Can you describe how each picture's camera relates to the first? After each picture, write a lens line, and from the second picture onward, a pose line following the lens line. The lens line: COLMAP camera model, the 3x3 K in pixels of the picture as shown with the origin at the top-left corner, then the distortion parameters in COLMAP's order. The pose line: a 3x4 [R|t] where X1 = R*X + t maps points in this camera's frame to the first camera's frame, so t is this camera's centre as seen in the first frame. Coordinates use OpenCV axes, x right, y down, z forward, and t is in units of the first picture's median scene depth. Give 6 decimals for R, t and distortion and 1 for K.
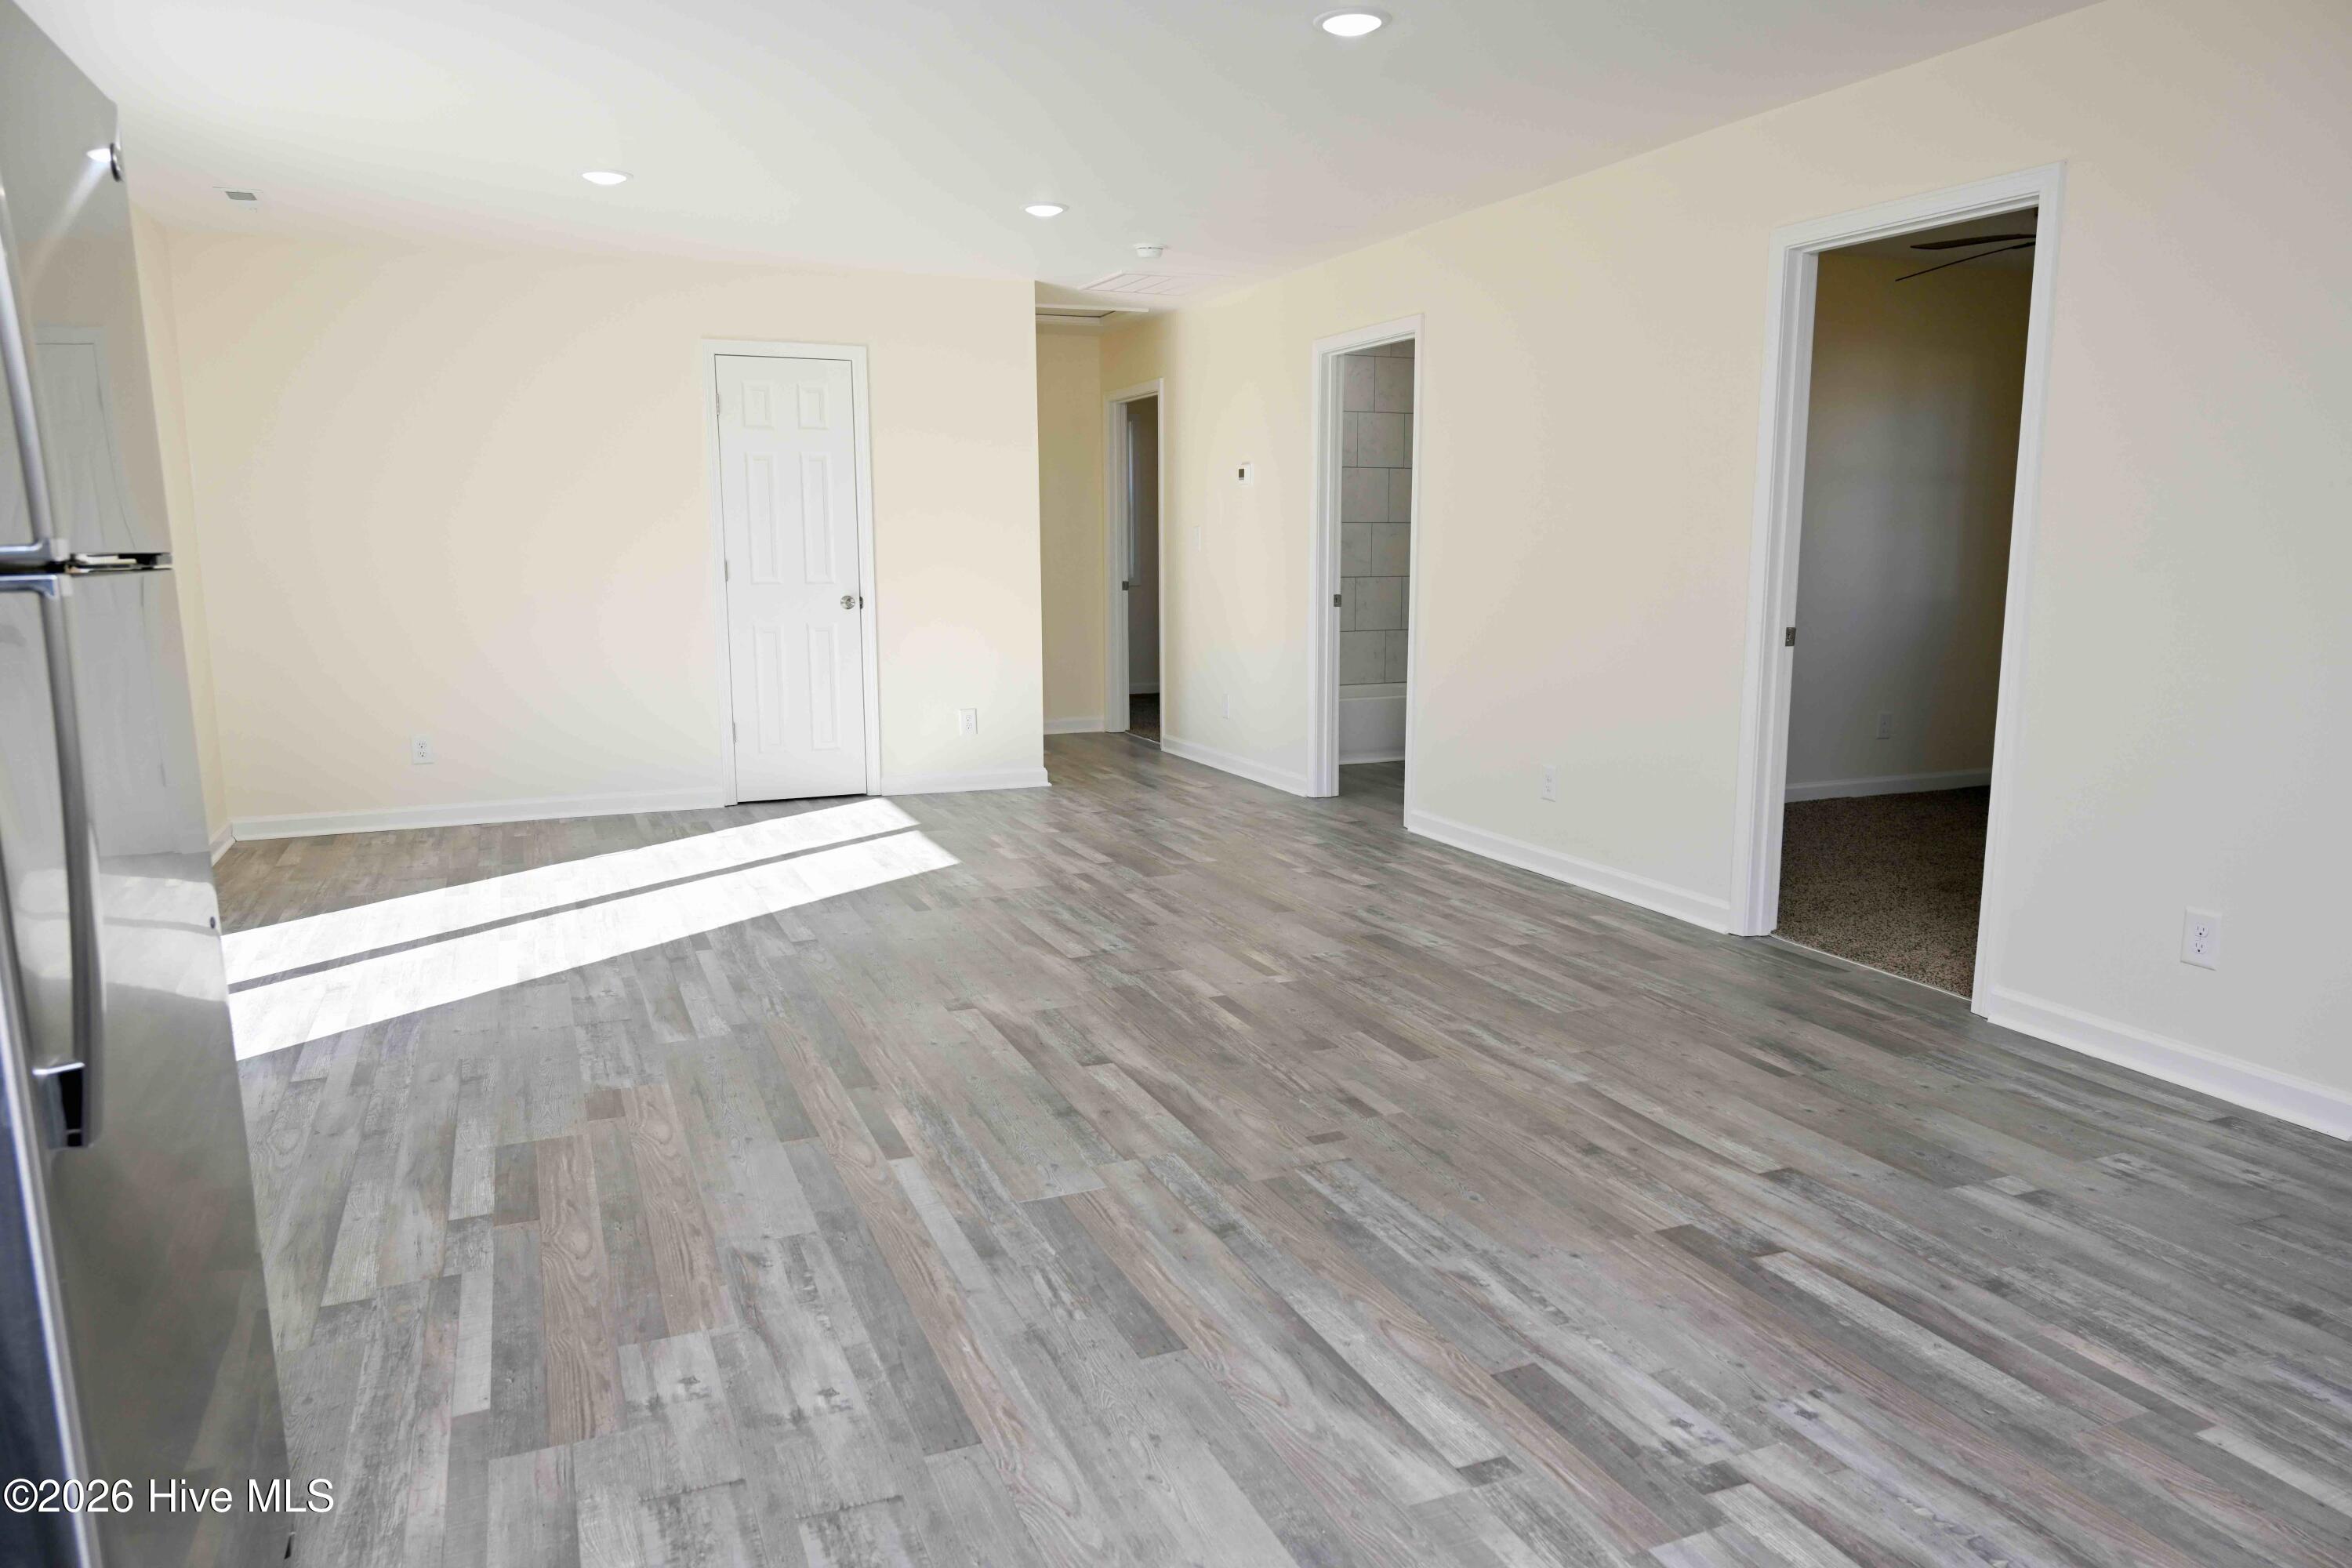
lens RADIAL K [[1566.9, 0, 1176.0], [0, 1566.9, 784.0], [0, 0, 1]] dist [-0.005430, 0.003512]
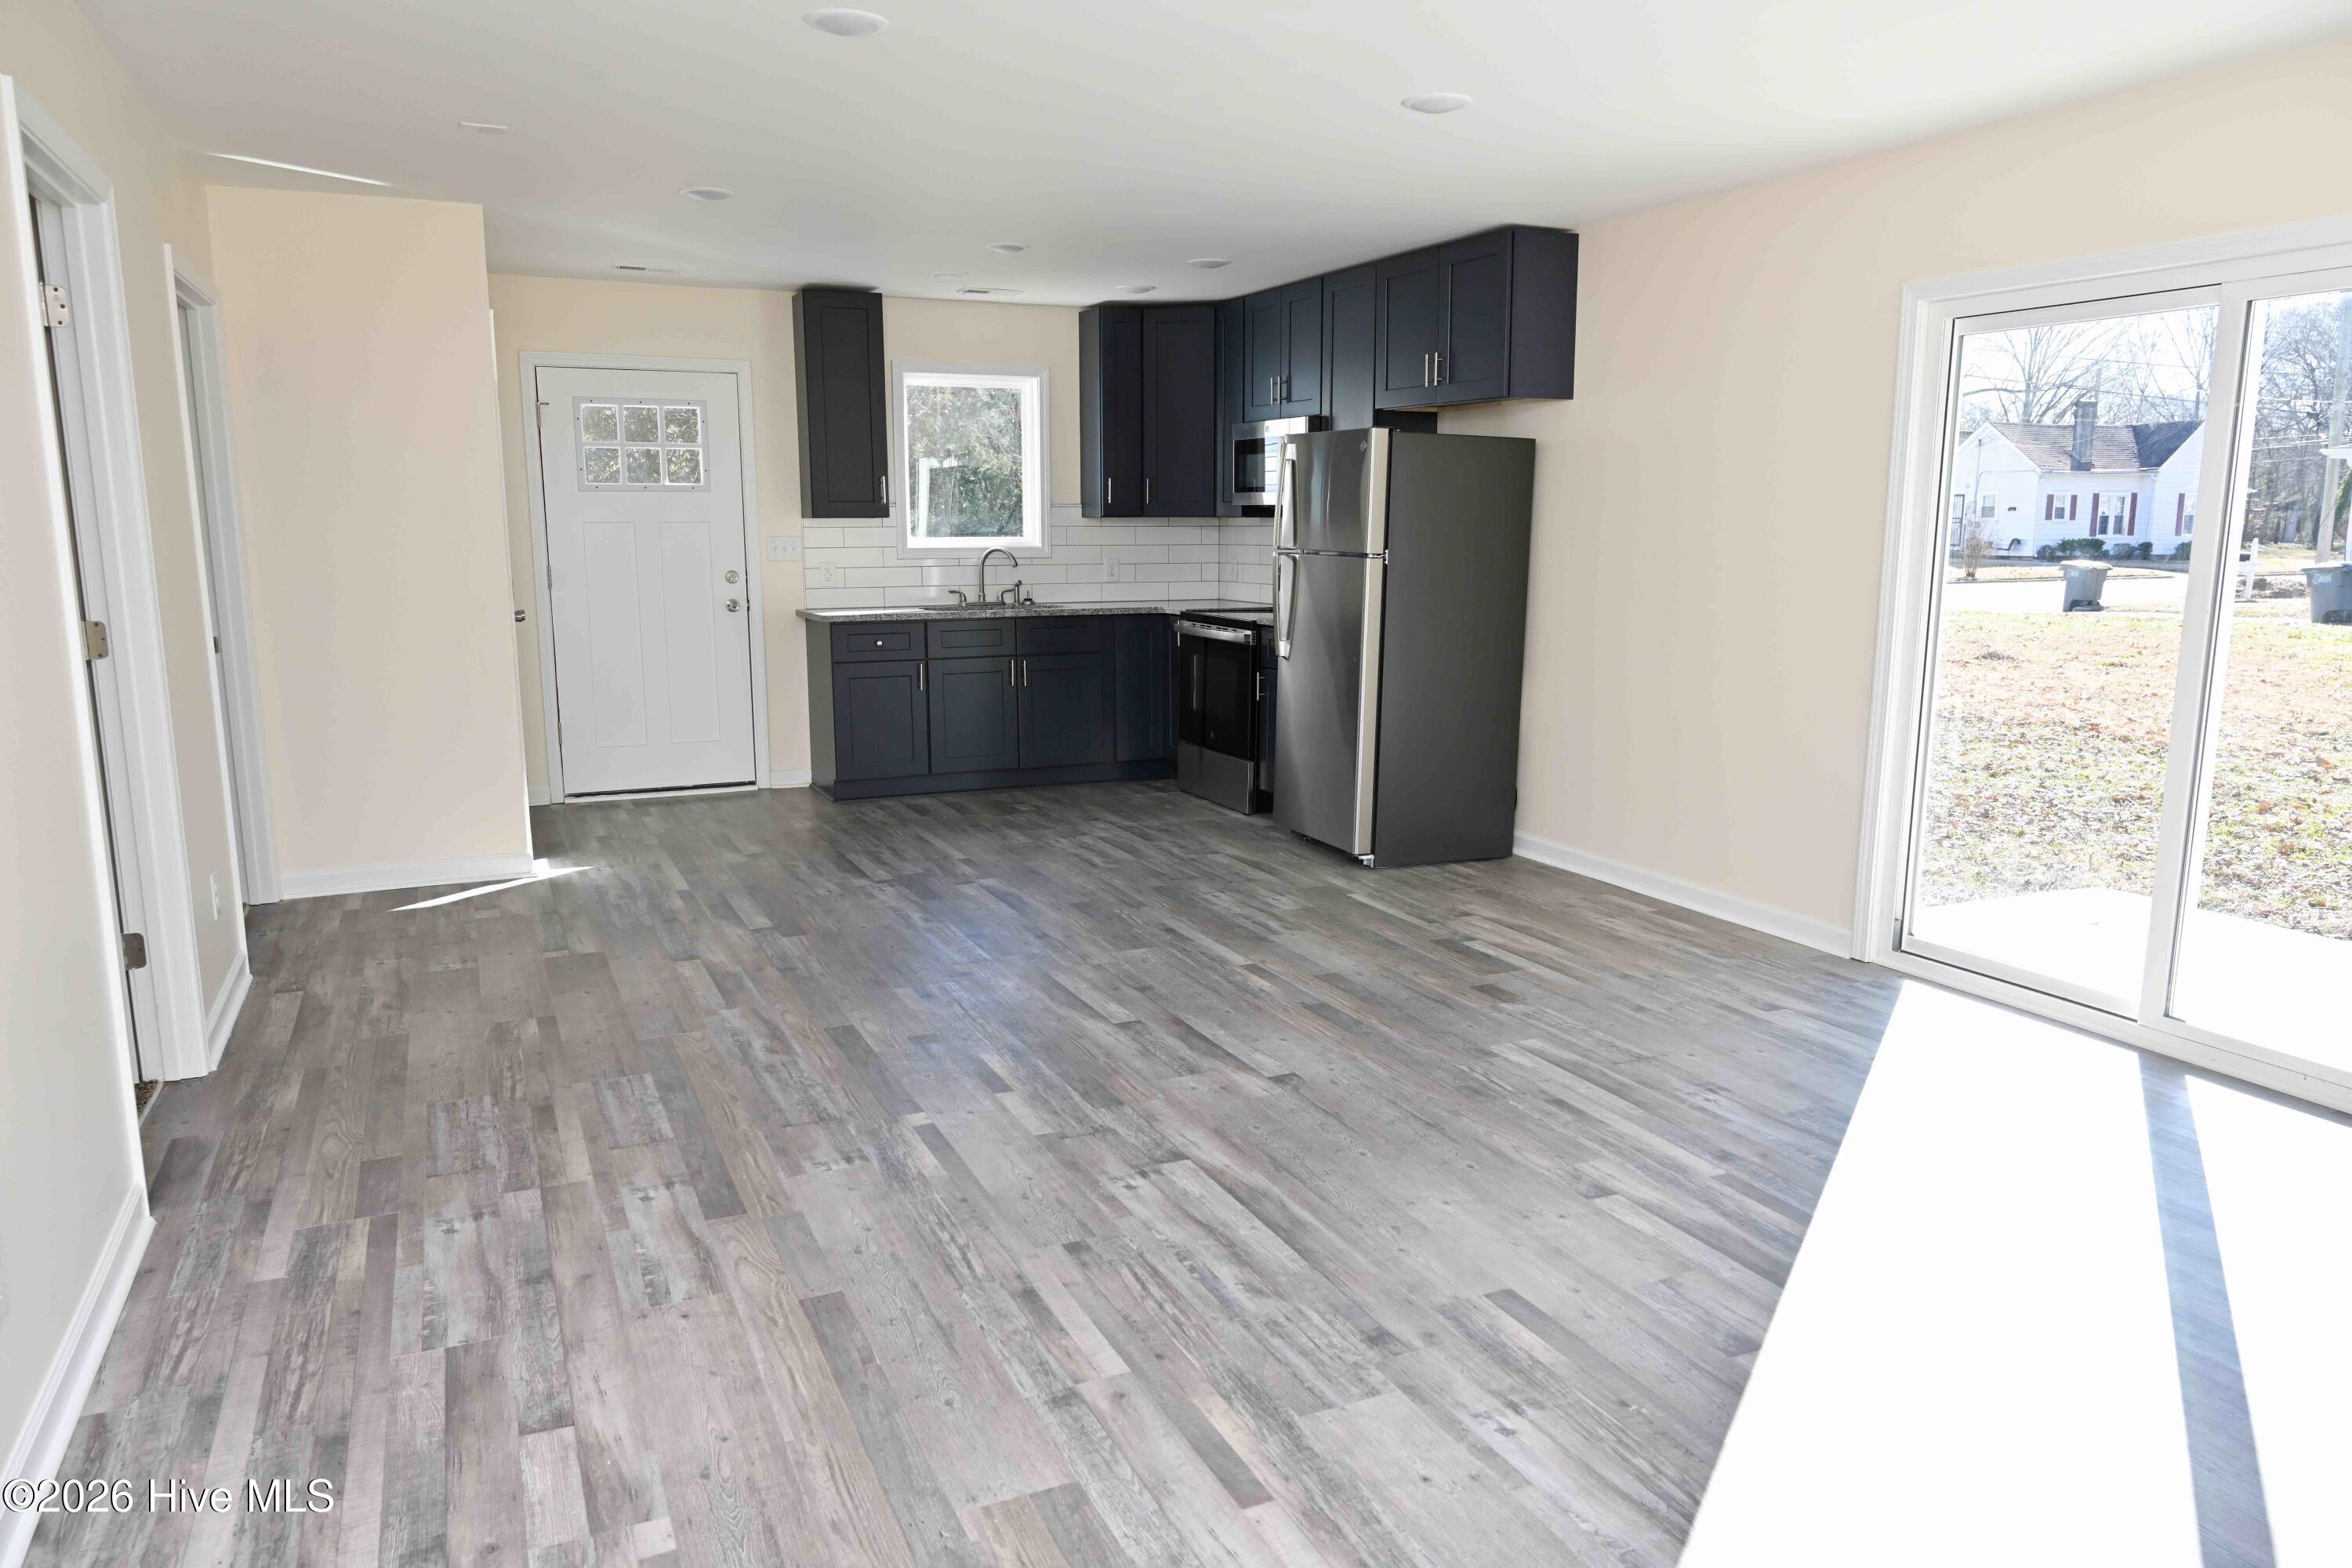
lens RADIAL K [[1566.9, 0, 1176.0], [0, 1566.9, 784.0], [0, 0, 1]] dist [-0.005430, 0.003512]
pose [[-0.999417, 0.005866, -0.033647, -0.047169], [-0.005333, 0.946255, 0.323377, -0.352705], [0.033736, 0.323368, -0.945672, 1.993436]]
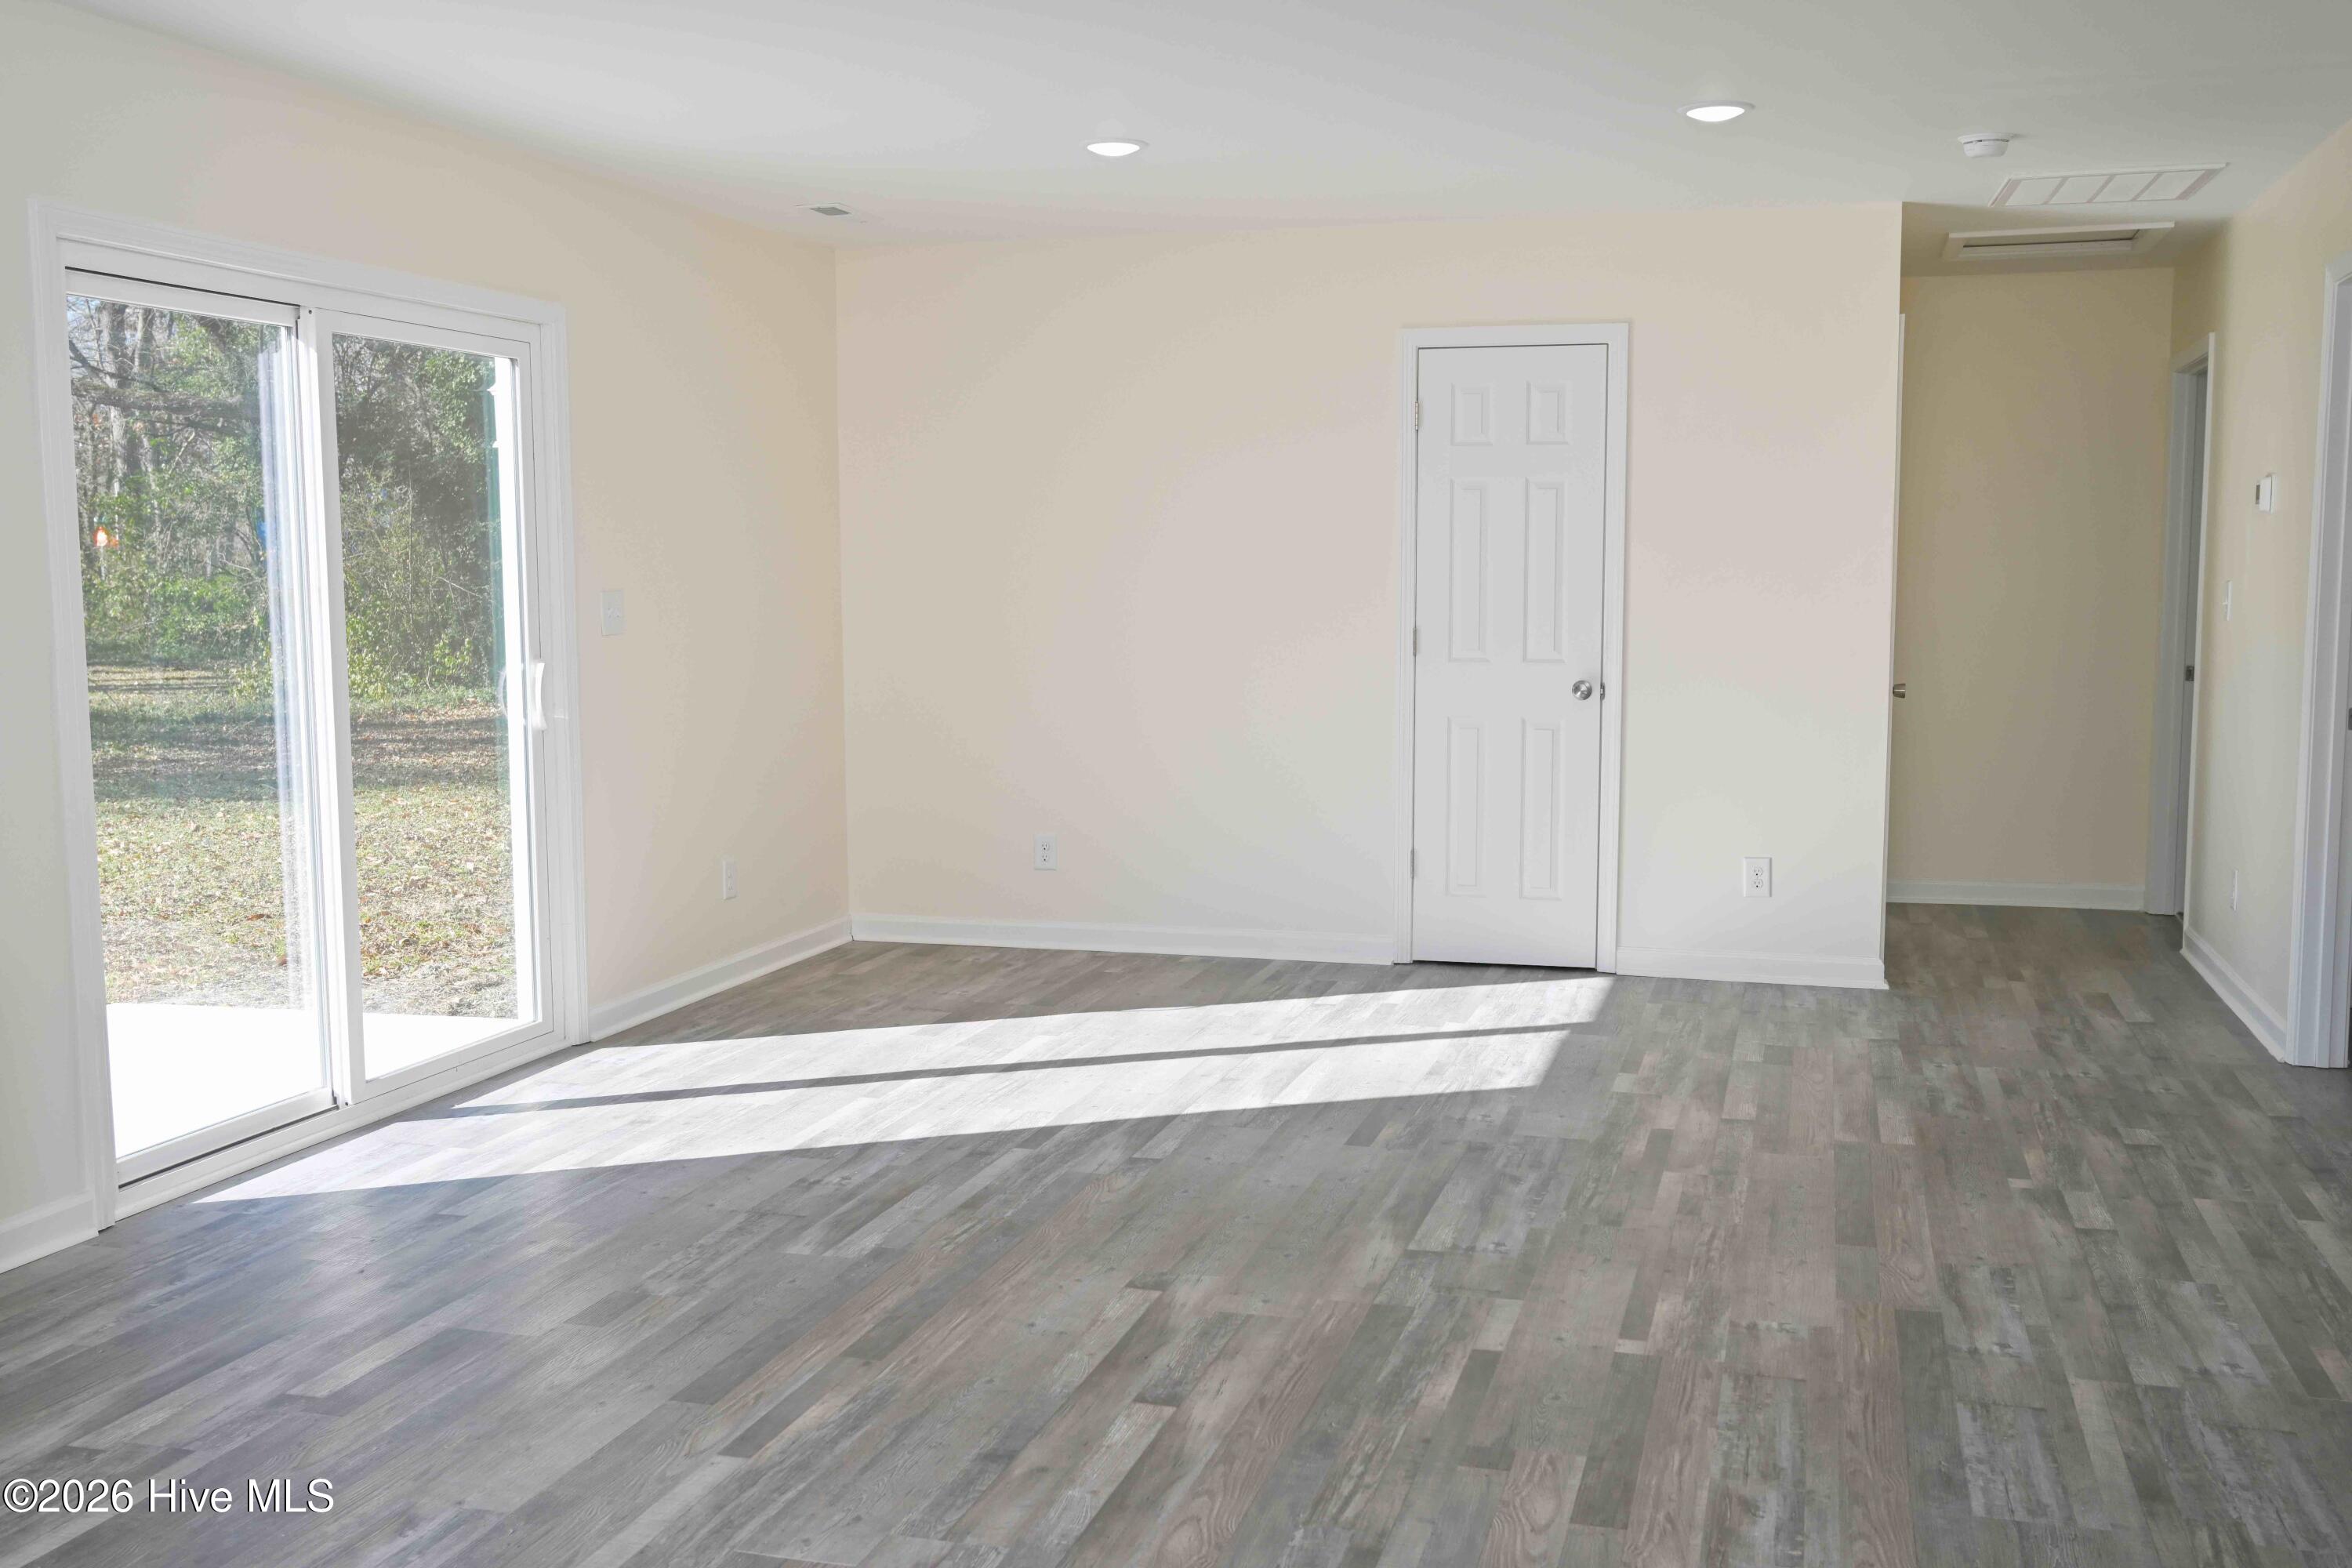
lens RADIAL K [[2257.2, 0, 1182.9], [0, 2257.2, 801.5], [0, 0, 1]] dist [-0.002637, -0.000539]
pose [[0.780572, 0.066920, -0.621473, 0.535917], [-0.098899, 0.994951, -0.017082, -0.063032], [0.617192, 0.074797, 0.783249, 0.220541]]
